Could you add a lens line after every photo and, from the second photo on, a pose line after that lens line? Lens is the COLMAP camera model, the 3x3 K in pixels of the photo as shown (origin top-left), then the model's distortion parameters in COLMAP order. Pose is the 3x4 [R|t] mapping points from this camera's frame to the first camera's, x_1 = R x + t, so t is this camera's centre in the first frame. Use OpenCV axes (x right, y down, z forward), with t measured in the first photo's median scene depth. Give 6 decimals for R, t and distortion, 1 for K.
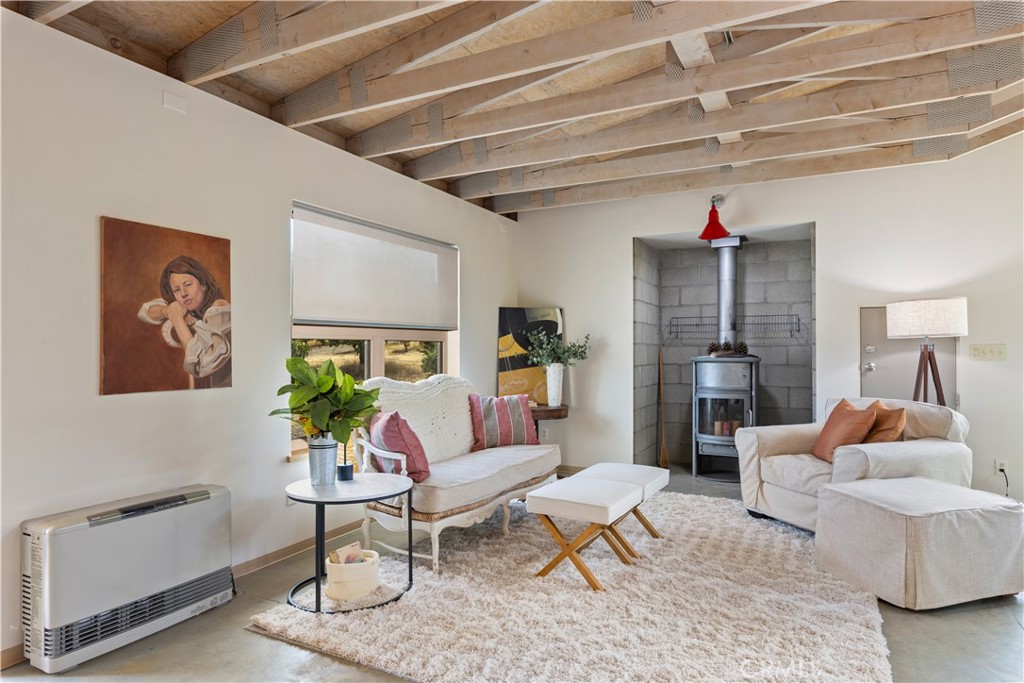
lens RADIAL K [[585.9, 0, 512.9], [0, 585.9, 344.2], [0, 0, 1]] dist [-0.001192, 0.001773]
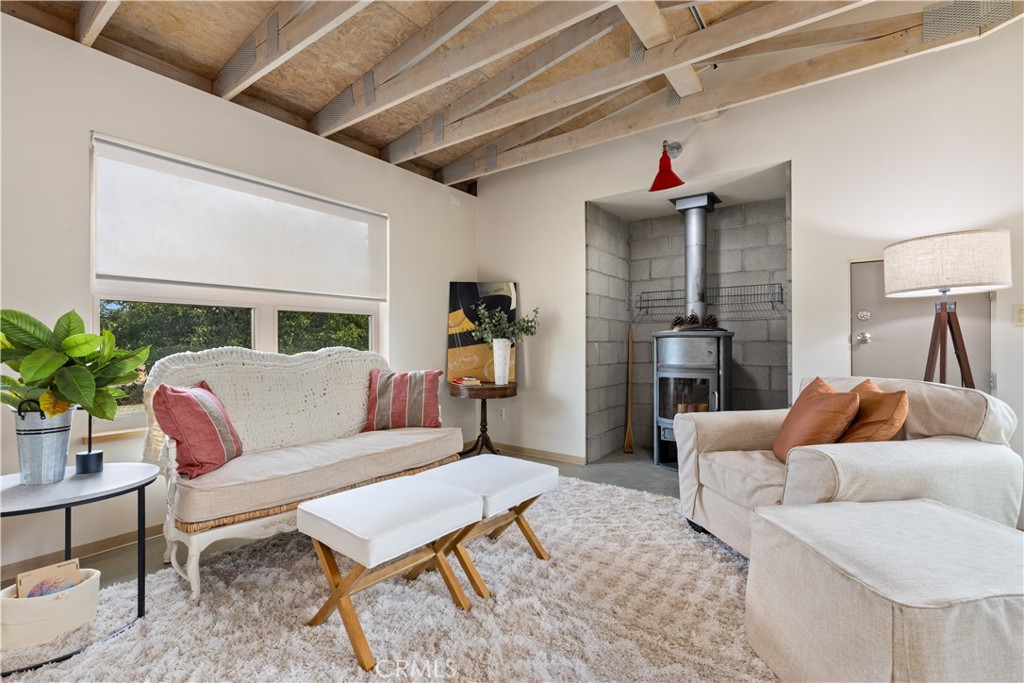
lens RADIAL K [[458.6, 0, 513.4], [0, 458.6, 339.1], [0, 0, 1]] dist [0.000884, -0.000531]
pose [[0.989358, -0.001713, -0.145488, 0.220686], [0.001949, 0.999997, 0.001481, 0.035529], [0.145485, -0.001749, 0.989359, 0.305458]]
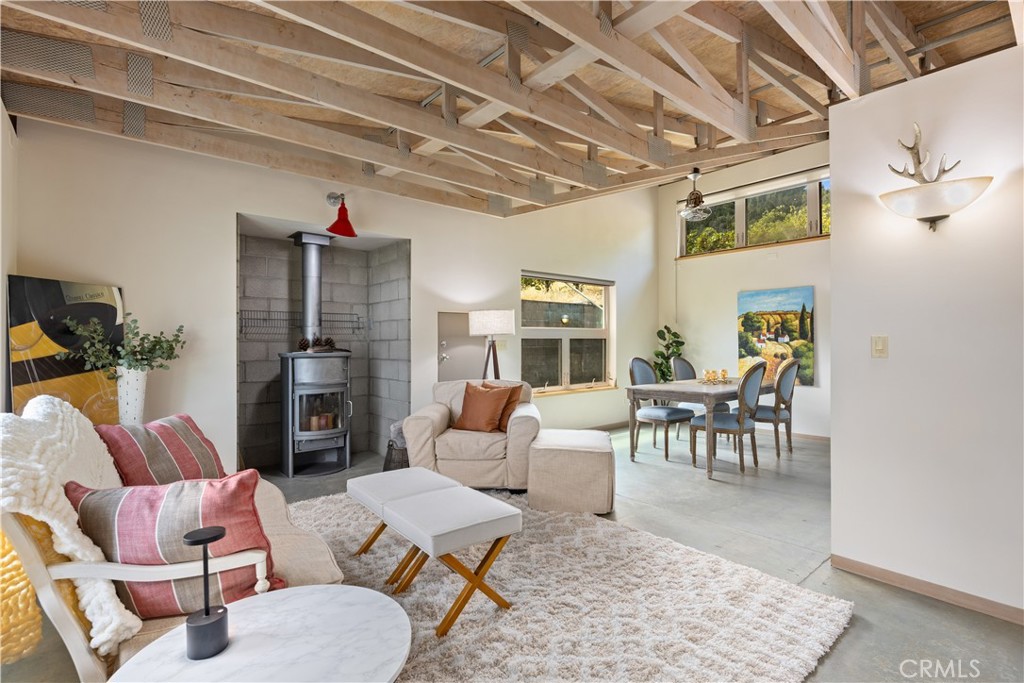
lens RADIAL K [[484.4, 0, 512.0], [0, 484.4, 341.5], [0, 0, 1]] dist [0.000712, 0.000044]
pose [[0.378793, 0.000242, 0.925481, -0.323207], [-0.003492, 0.999993, 0.001168, 0.001146], [-0.925475, -0.003674, 0.378792, 0.410223]]
